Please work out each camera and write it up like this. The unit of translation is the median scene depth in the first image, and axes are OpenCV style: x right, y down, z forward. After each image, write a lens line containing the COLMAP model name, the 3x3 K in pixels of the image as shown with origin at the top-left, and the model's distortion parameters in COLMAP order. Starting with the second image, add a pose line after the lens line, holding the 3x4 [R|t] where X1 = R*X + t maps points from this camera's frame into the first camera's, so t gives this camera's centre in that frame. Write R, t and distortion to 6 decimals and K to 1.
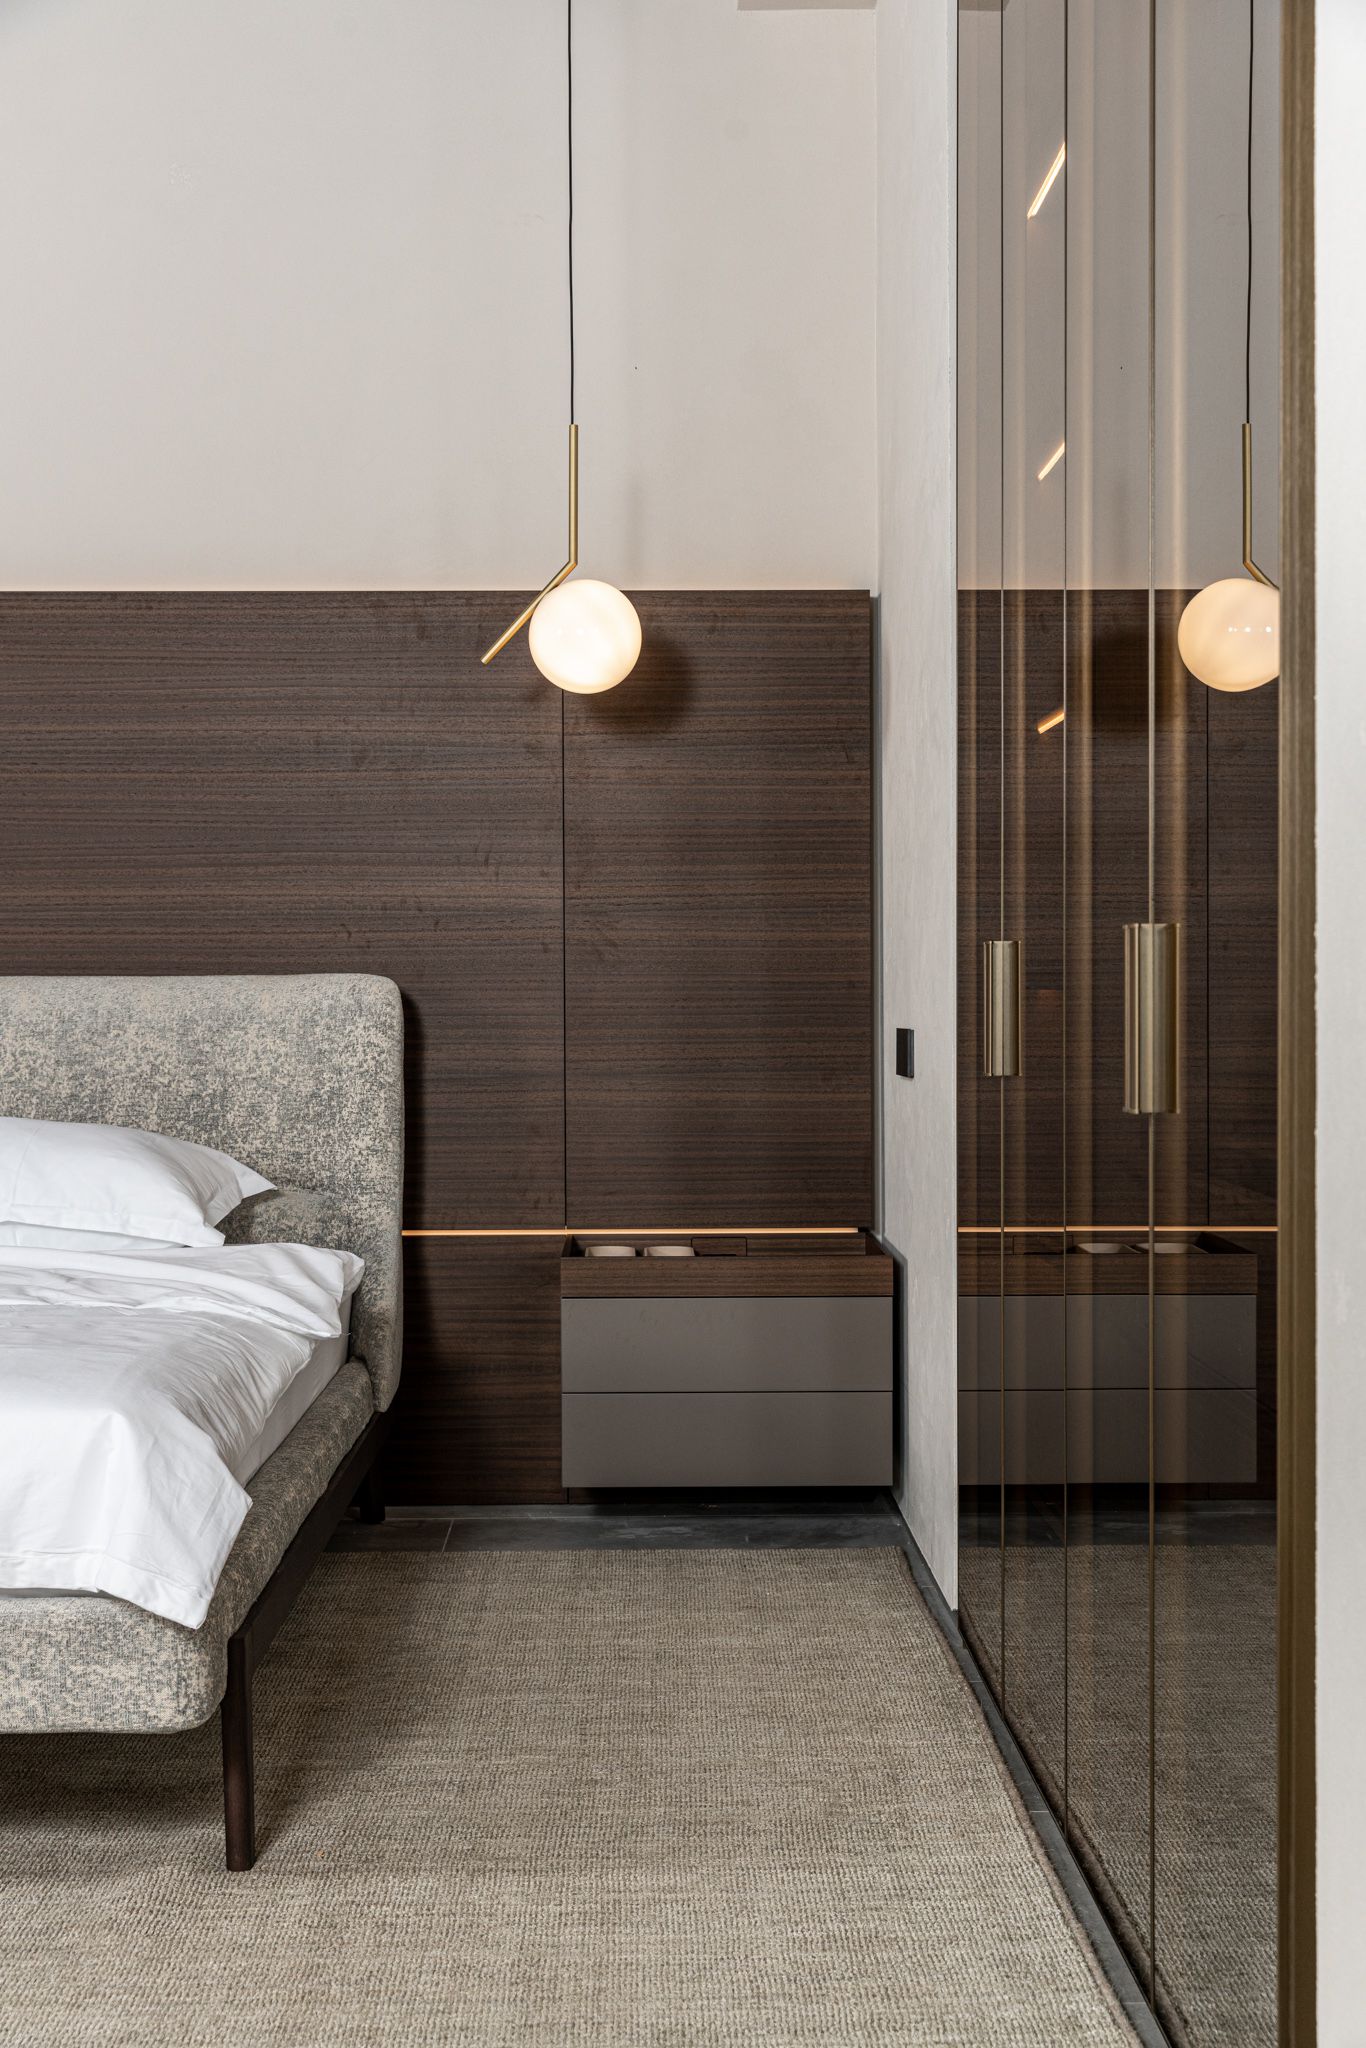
lens RADIAL K [[2526.1, 0, 683.5], [0, 2526.1, 1034.5], [0, 0, 1]] dist [0.006183, 0.000000]
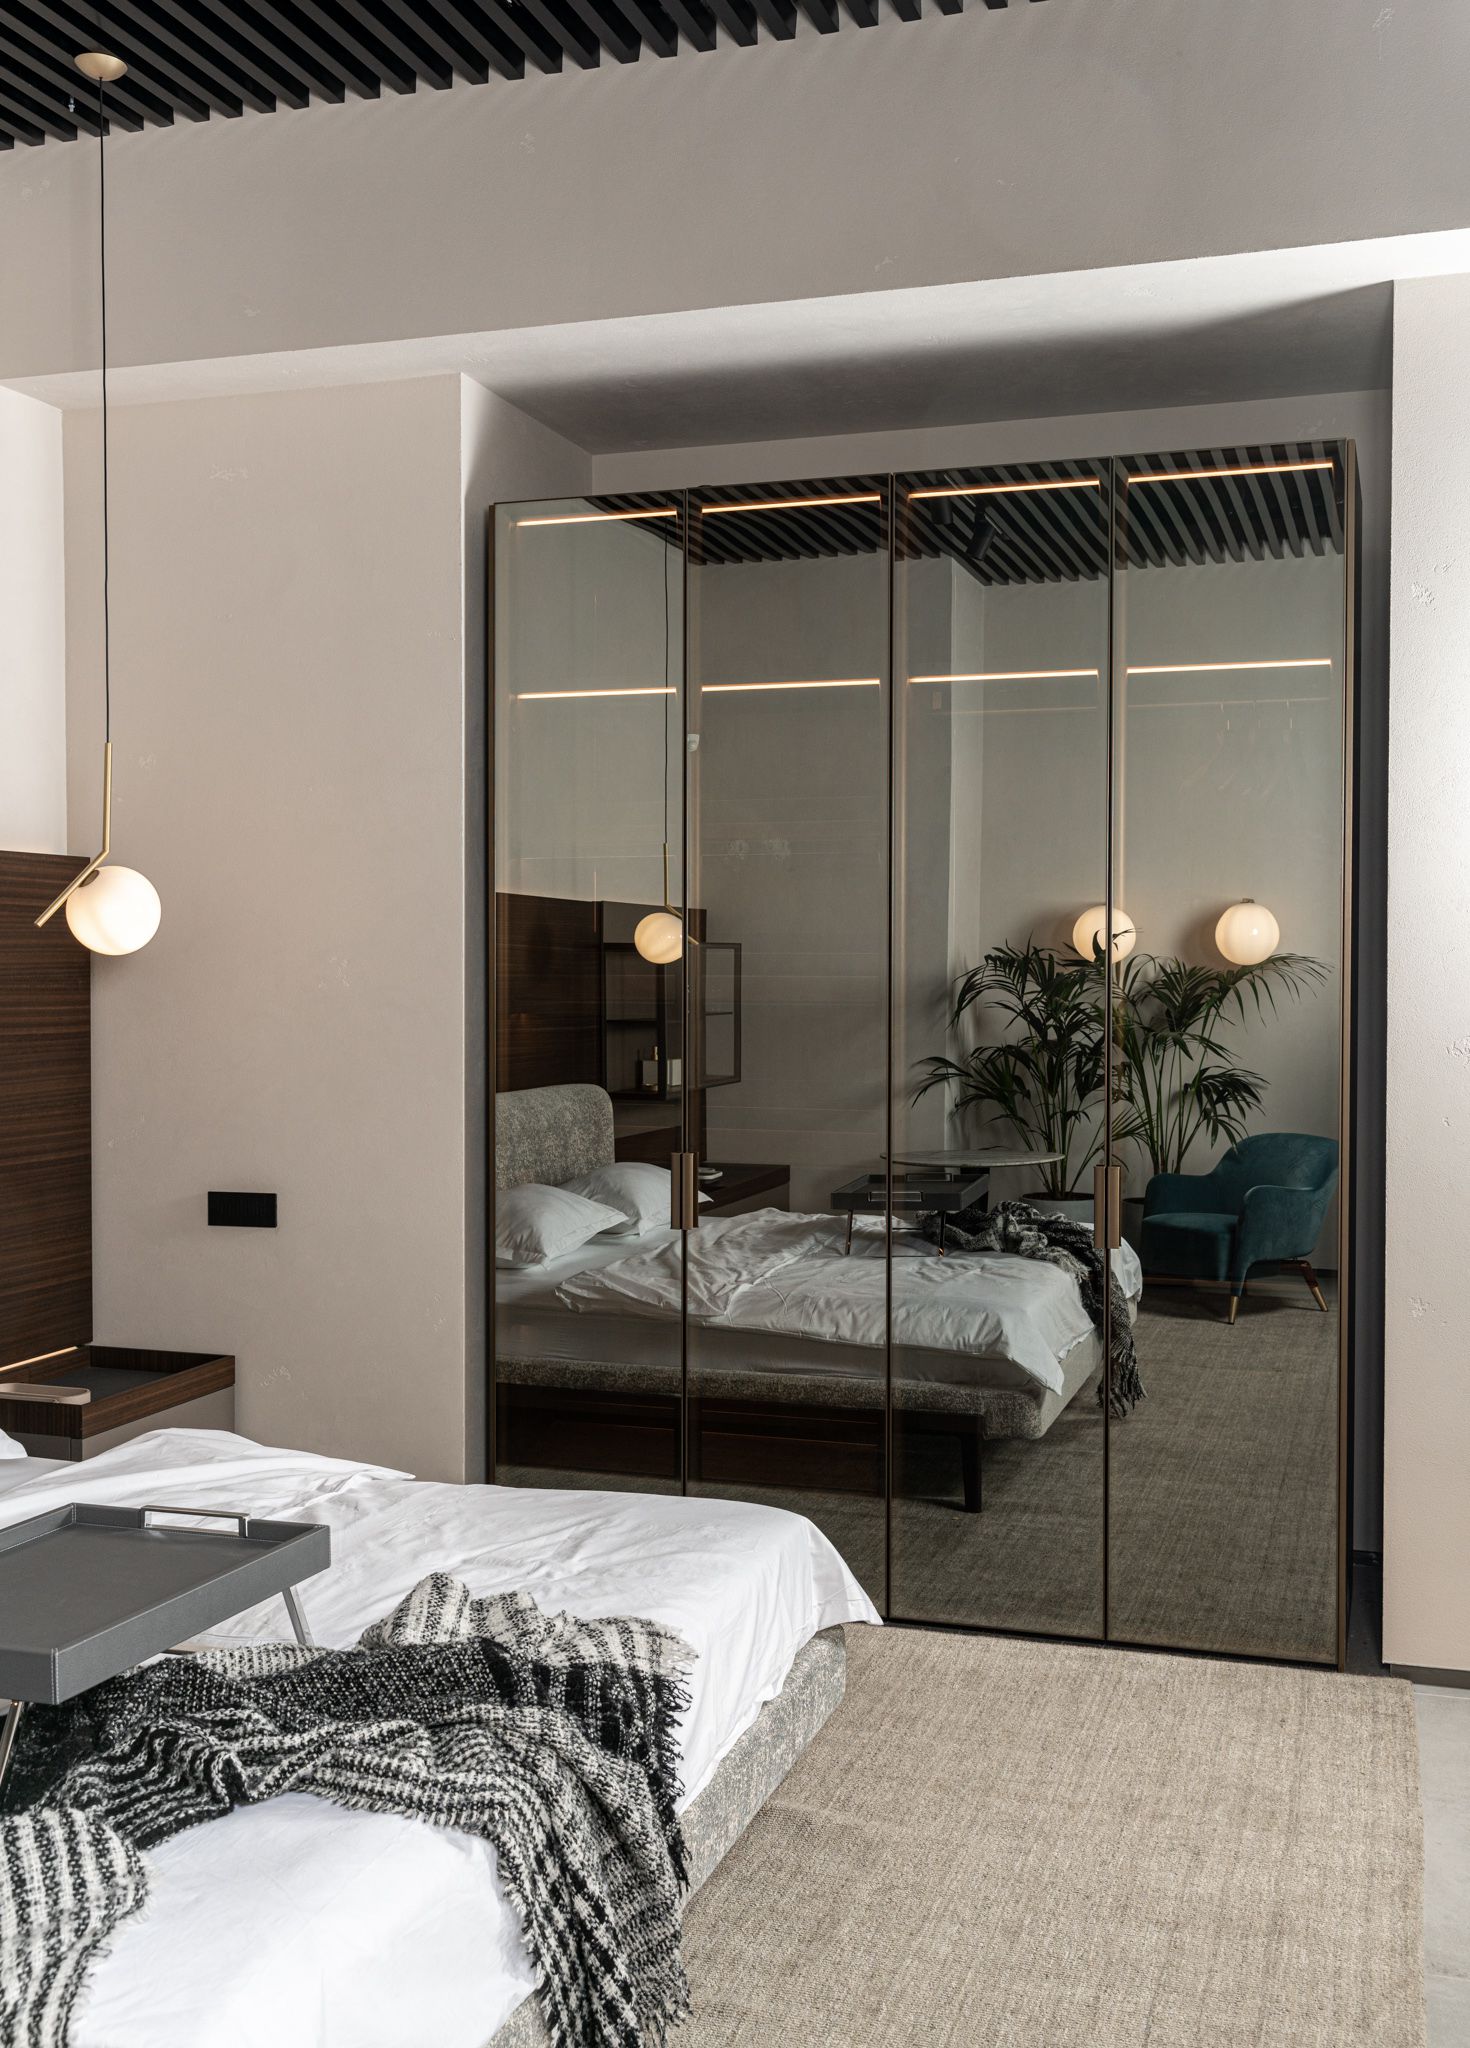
lens RADIAL K [[1972.0, 0, 750.3], [0, 1972.0, 1005.5], [0, 0, 1]] dist [0.018749, 0.000000]
pose [[0.330001, -0.017449, 0.943819, -0.818287], [0.018276, 0.999760, 0.012093, -0.110022], [-0.943804, 0.013259, 0.330240, 0.357999]]
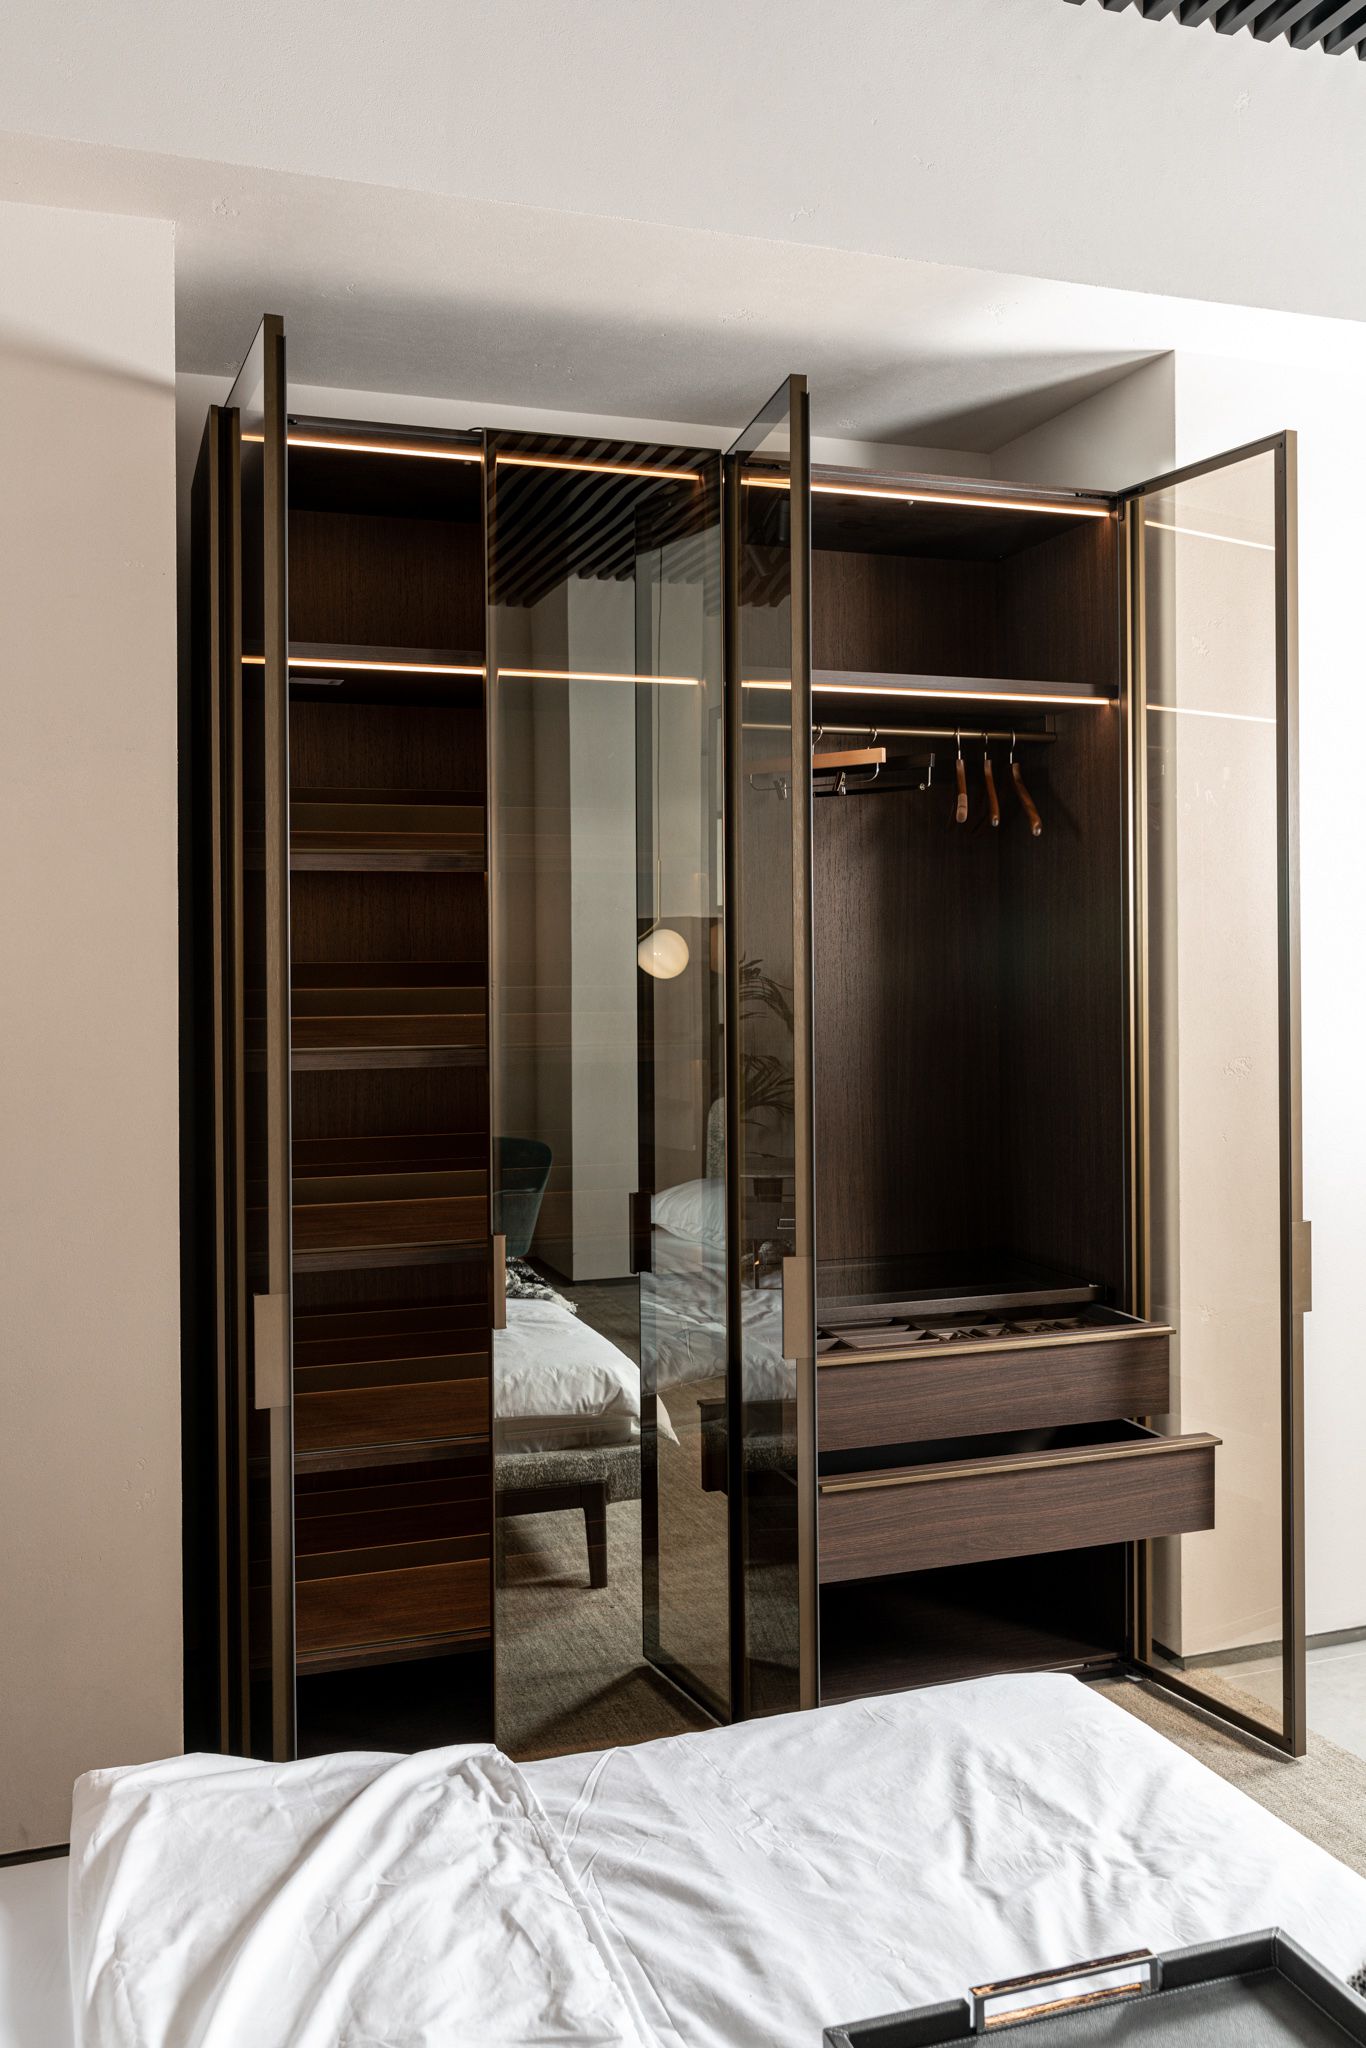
lens RADIAL K [[1727.7, 0, 687.5], [0, 1727.7, 964.2], [0, 0, 1]] dist [0.002152, -0.006634]
pose [[-0.306853, 0.004269, 0.951747, -0.597768], [0.027507, 0.999612, 0.004385, -0.135350], [-0.951359, 0.027525, -0.306852, 0.845640]]
